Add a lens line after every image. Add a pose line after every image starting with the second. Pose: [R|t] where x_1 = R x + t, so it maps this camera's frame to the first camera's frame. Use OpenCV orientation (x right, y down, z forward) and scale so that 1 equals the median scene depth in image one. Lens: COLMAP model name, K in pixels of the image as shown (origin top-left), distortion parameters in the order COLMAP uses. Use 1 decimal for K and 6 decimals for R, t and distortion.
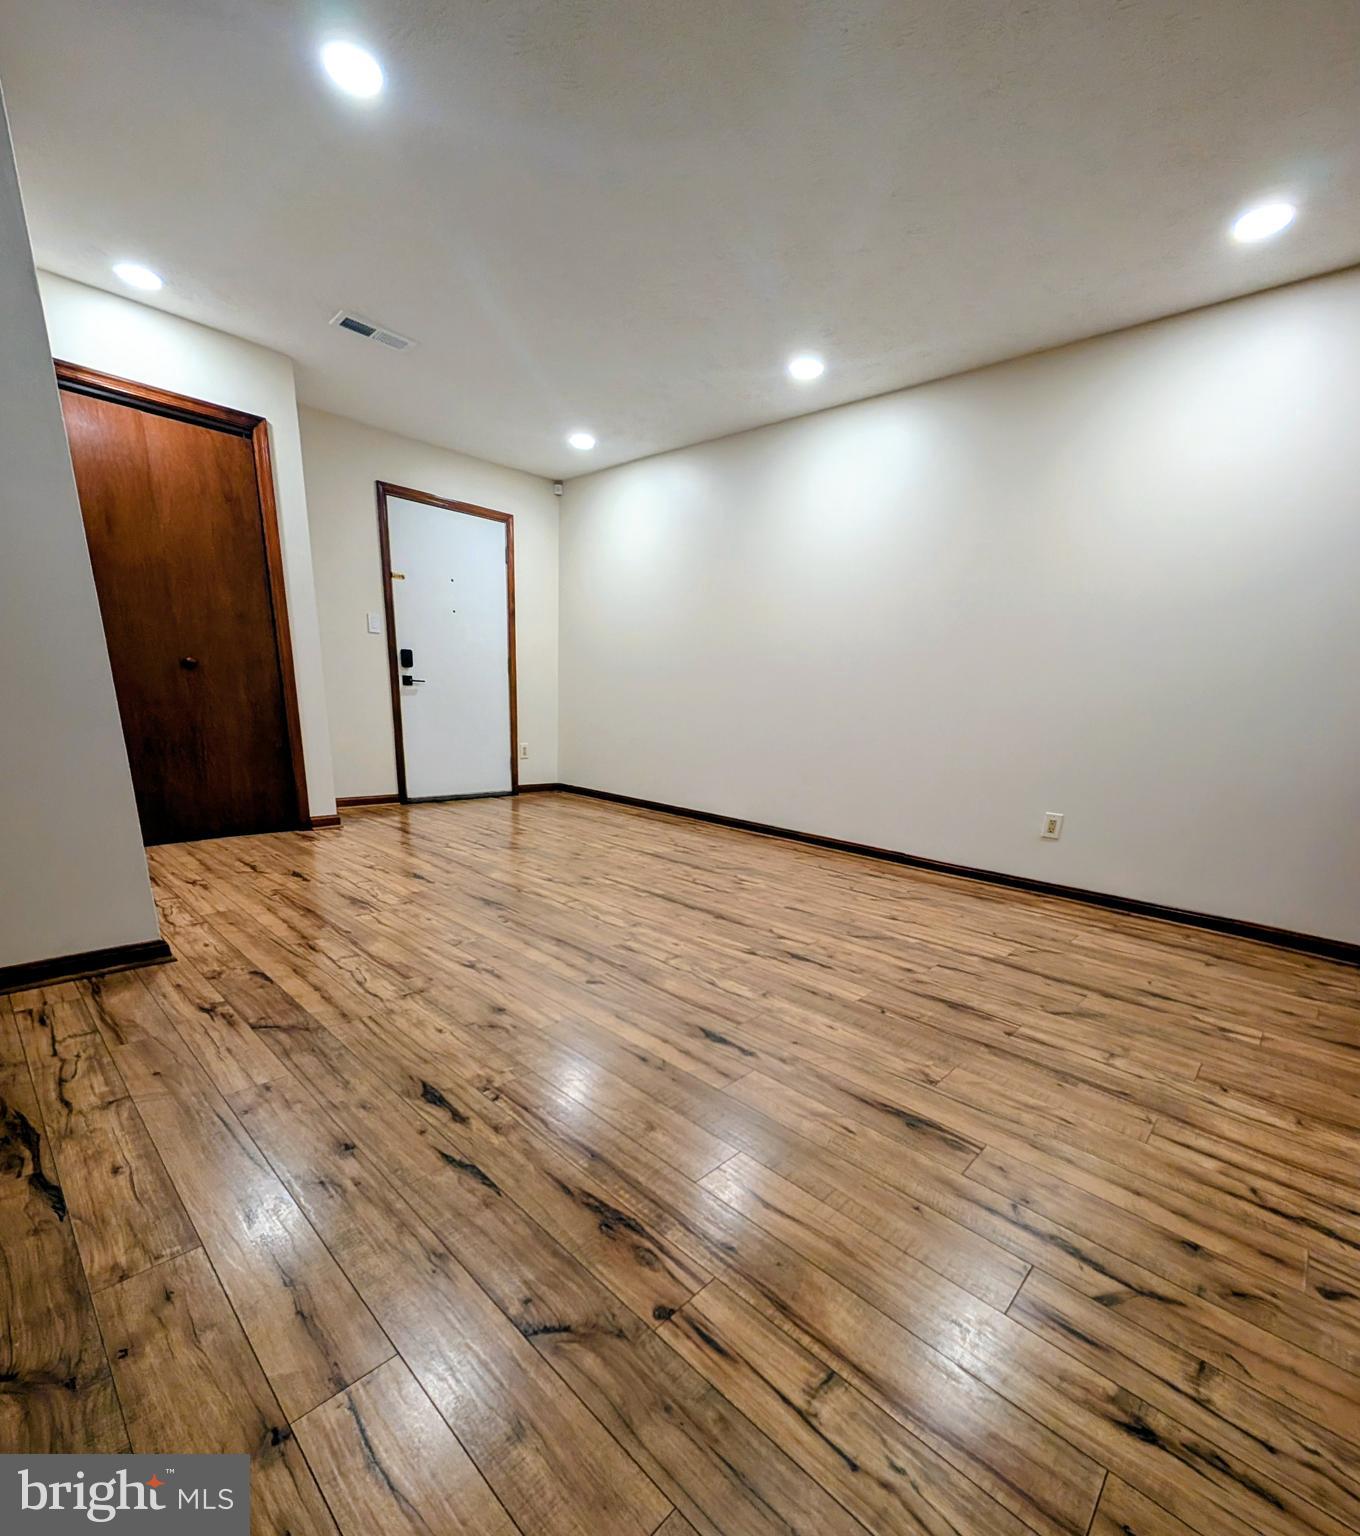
lens RADIAL K [[681.8, 0, 675.8], [0, 681.8, 906.6], [0, 0, 1]] dist [-0.001250, 0.000007]
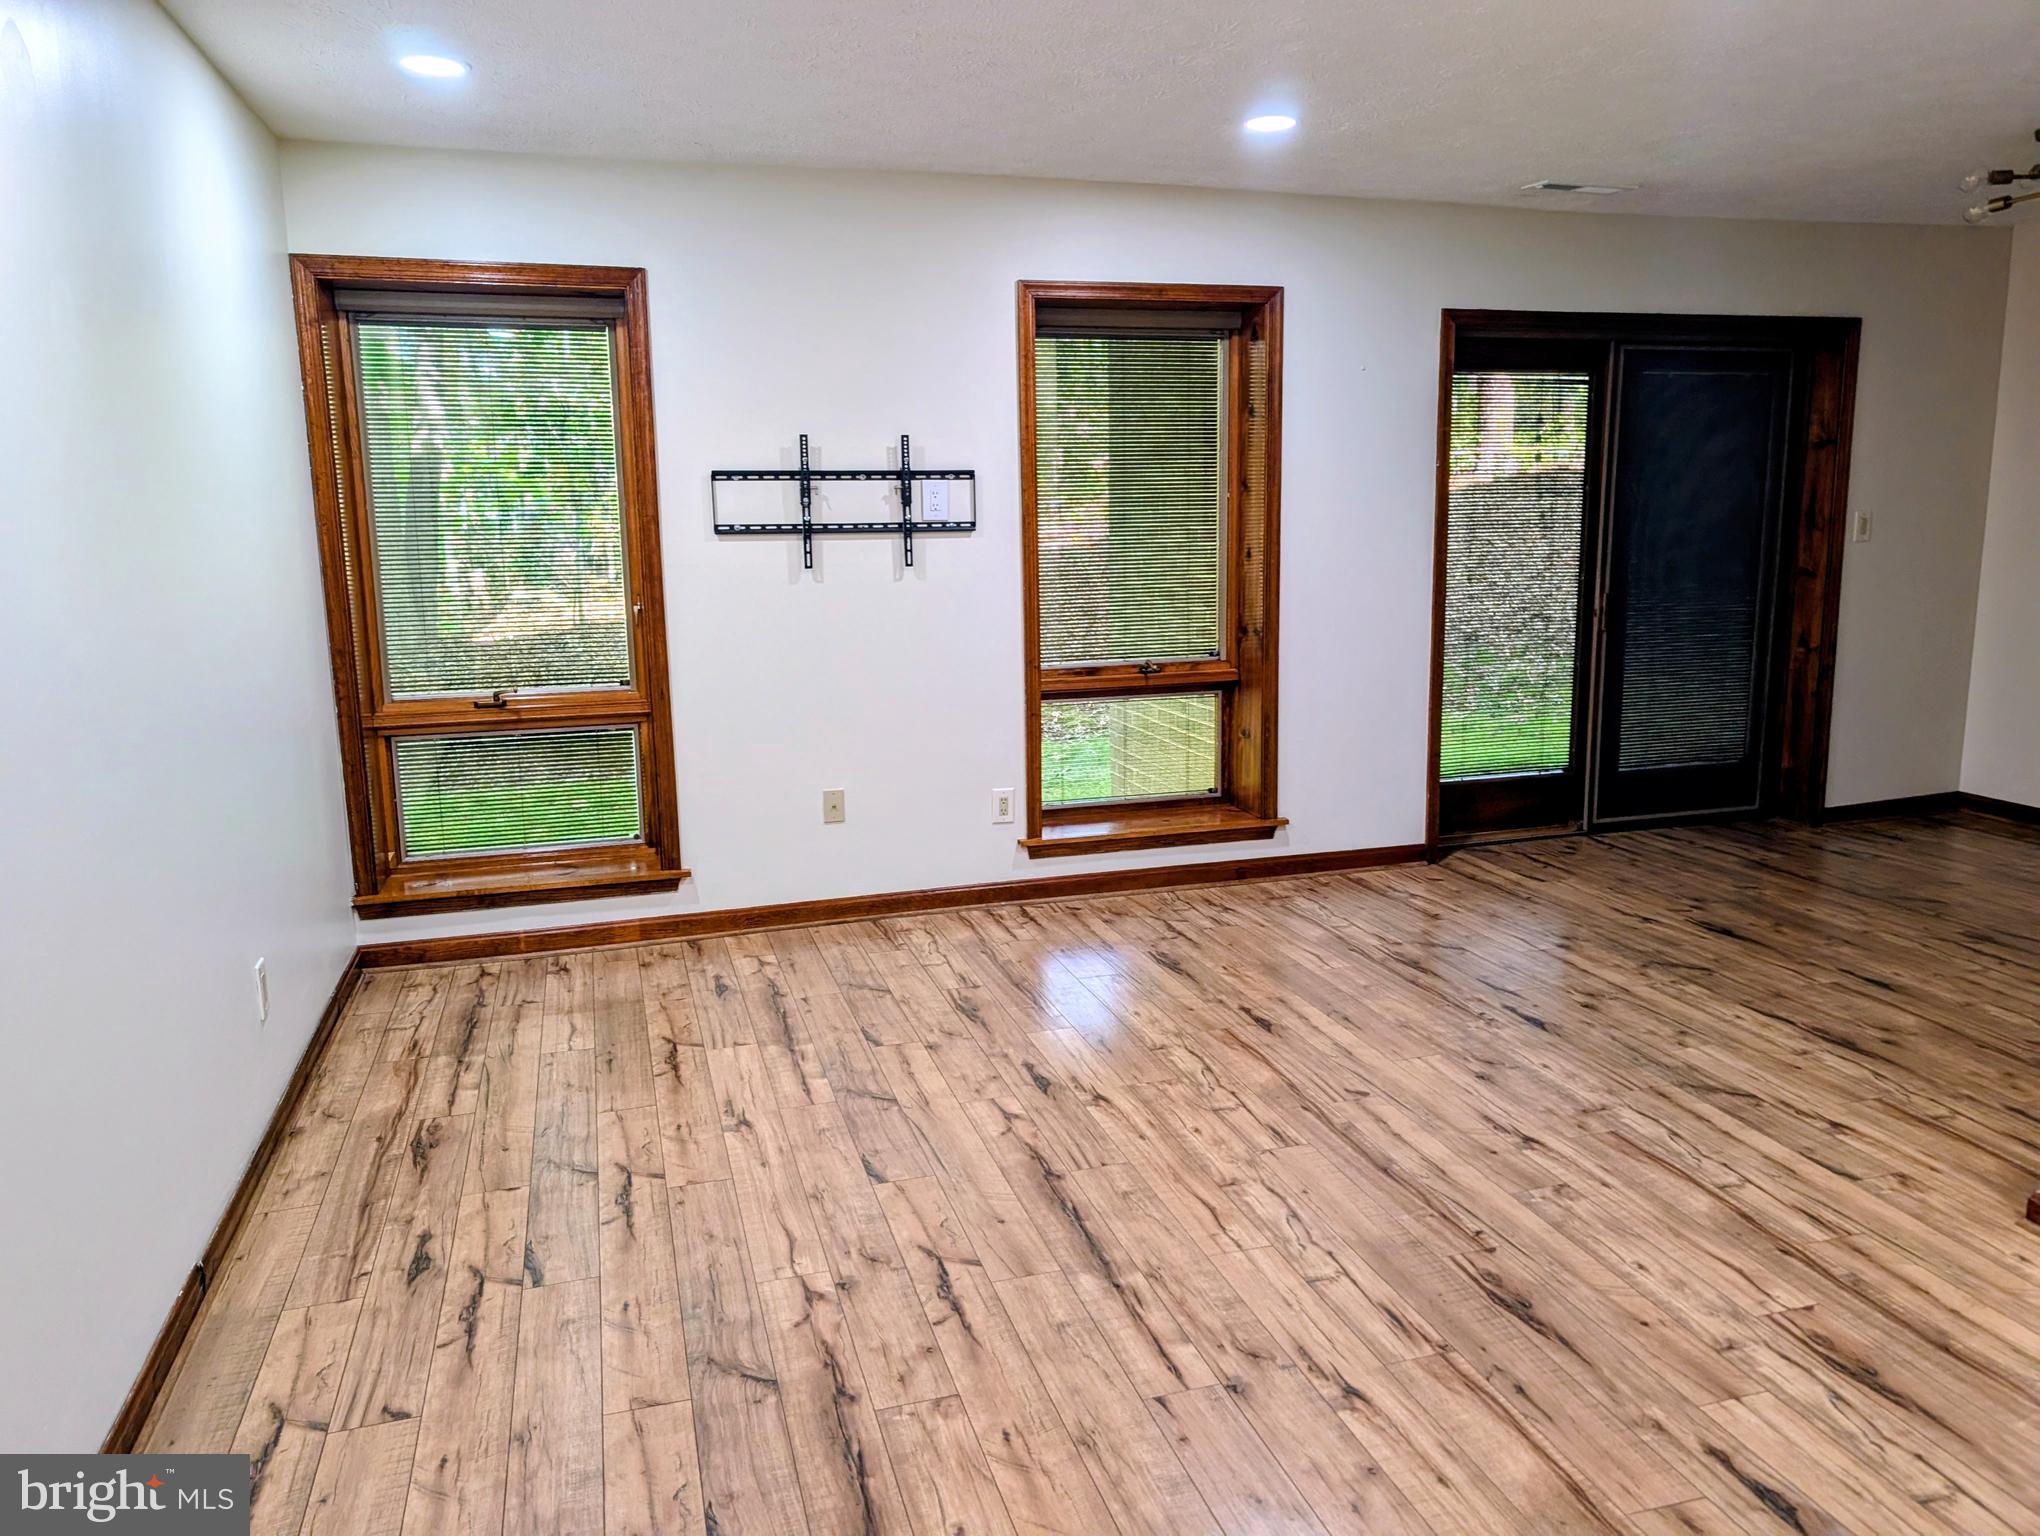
lens RADIAL K [[1451.3, 0, 1037.8], [0, 1451.3, 754.7], [0, 0, 1]] dist [0.033703, -0.034683]
pose [[-0.870756, -0.127741, 0.474833, -0.468848], [0.115763, 0.885268, 0.450445, -0.879064], [-0.477894, 0.447195, -0.756065, 1.965764]]
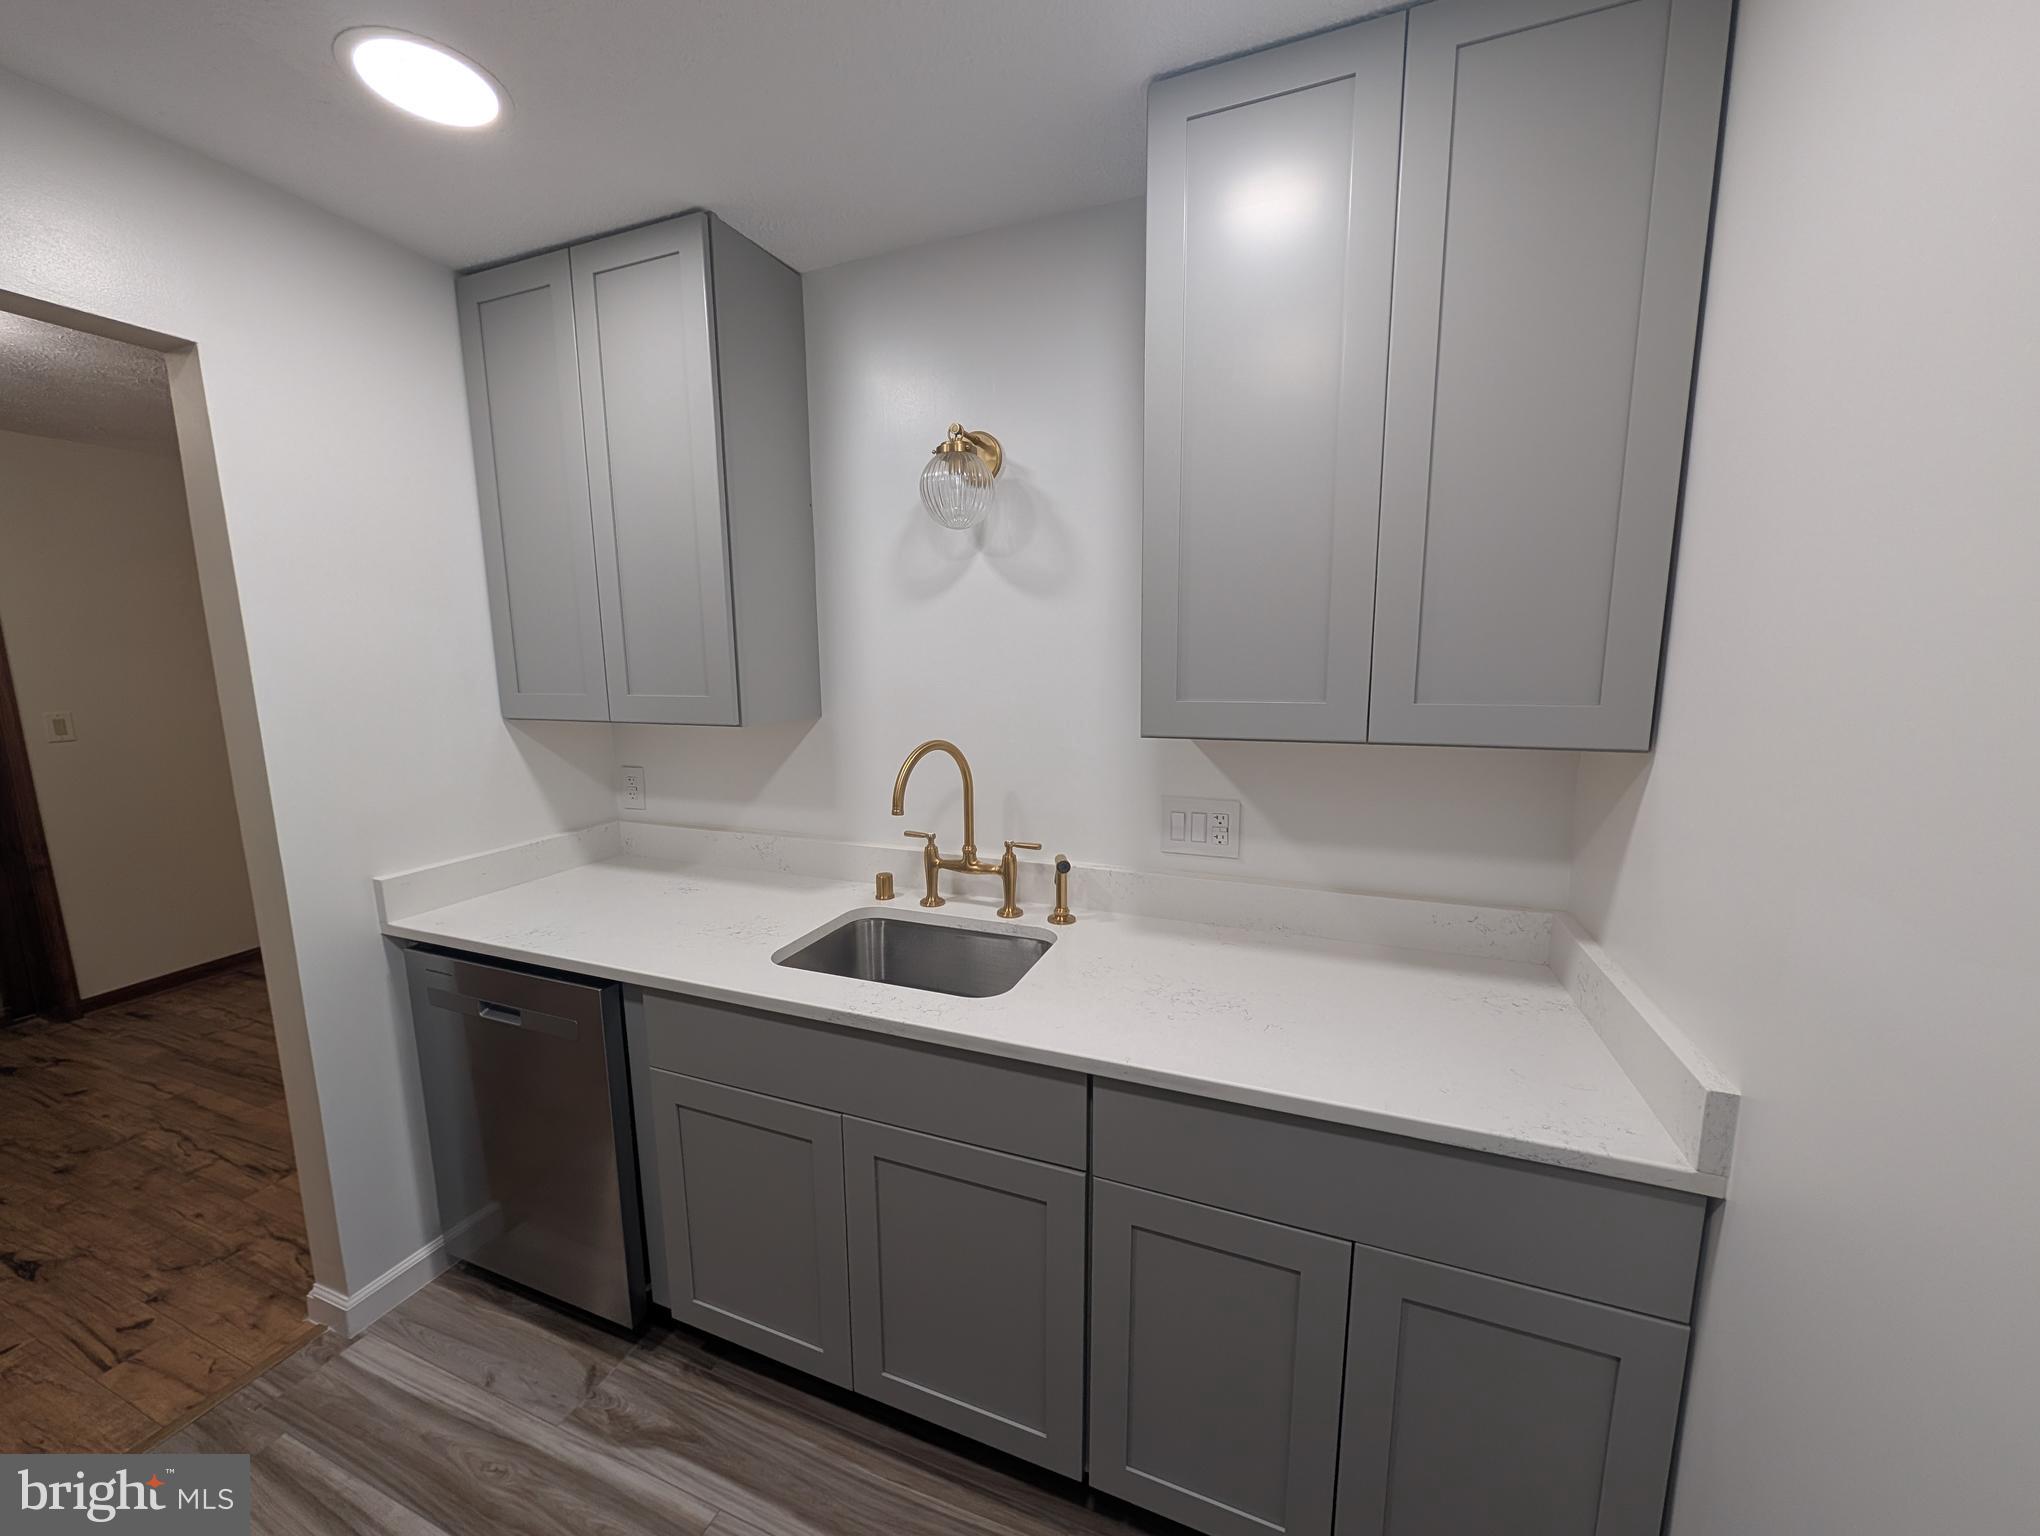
lens RADIAL K [[769.1, 0, 1022.3], [0, 769.1, 770.4], [0, 0, 1]] dist [-0.001076, 0.000392]
pose [[-0.925696, 0.014334, -0.377996, -1.493957], [-0.148306, 0.905524, 0.397532, -0.659000], [0.347983, 0.424053, -0.836114, 0.998066]]
